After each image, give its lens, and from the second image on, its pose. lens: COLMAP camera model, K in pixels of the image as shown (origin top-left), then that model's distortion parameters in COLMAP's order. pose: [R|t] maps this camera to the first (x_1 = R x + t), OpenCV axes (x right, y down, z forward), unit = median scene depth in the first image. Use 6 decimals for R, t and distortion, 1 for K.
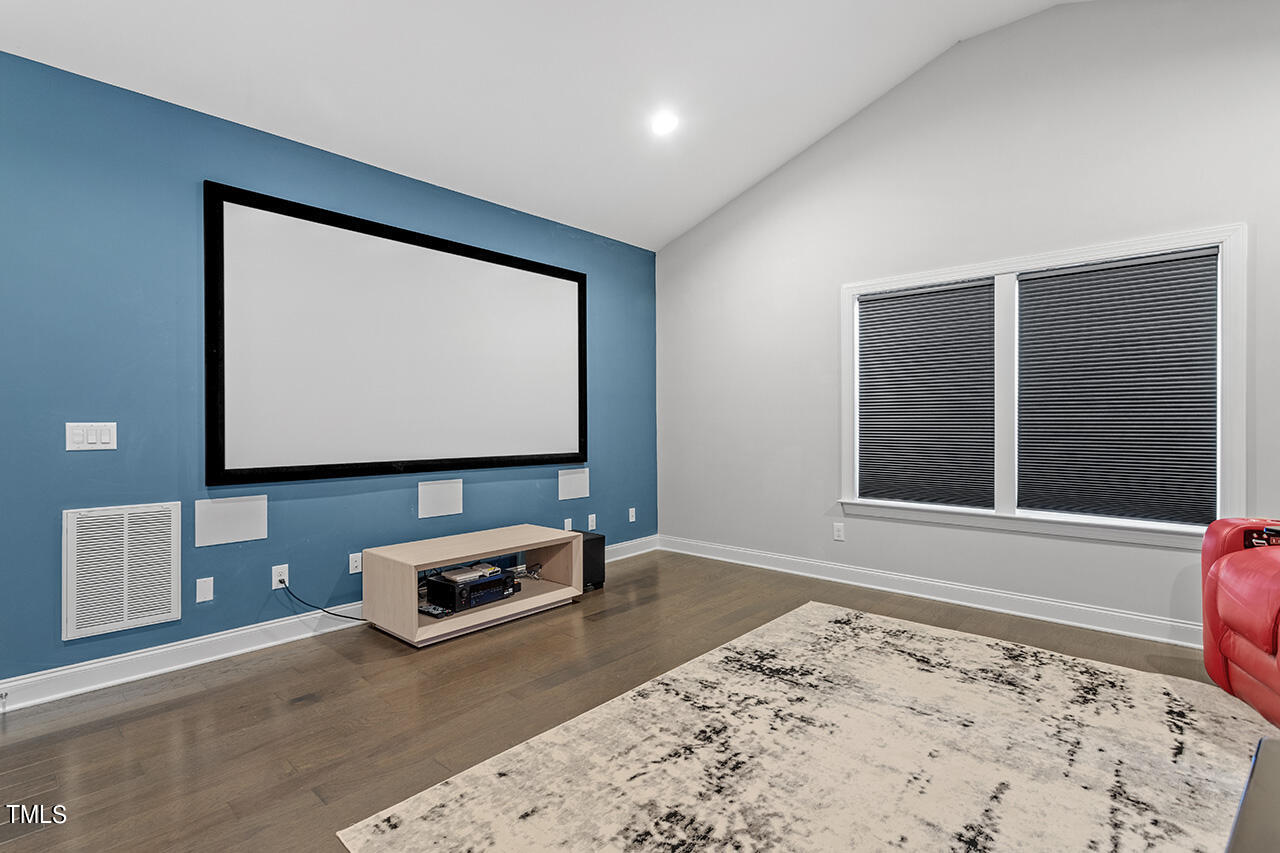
lens RADIAL K [[615.6, 0, 636.0], [0, 615.6, 423.4], [0, 0, 1]] dist [-0.000852, 0.002093]
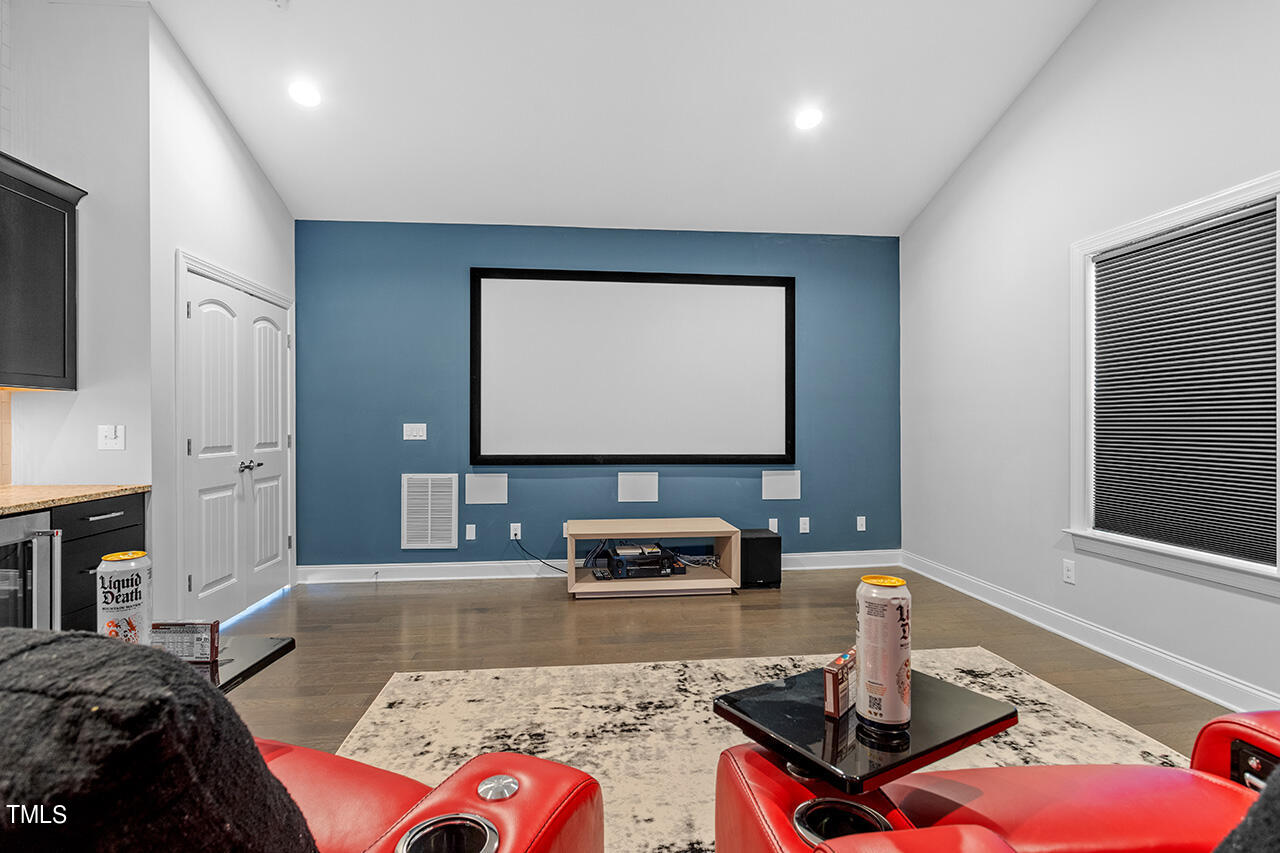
lens RADIAL K [[615.6, 0, 614.1], [0, 615.6, 423.7], [0, 0, 1]] dist [-0.000852, 0.002093]
pose [[0.743110, 0.003574, -0.669160, 0.561718], [-0.004145, 0.999991, 0.000739, -0.004506], [0.669156, 0.002225, 0.743118, 0.087173]]
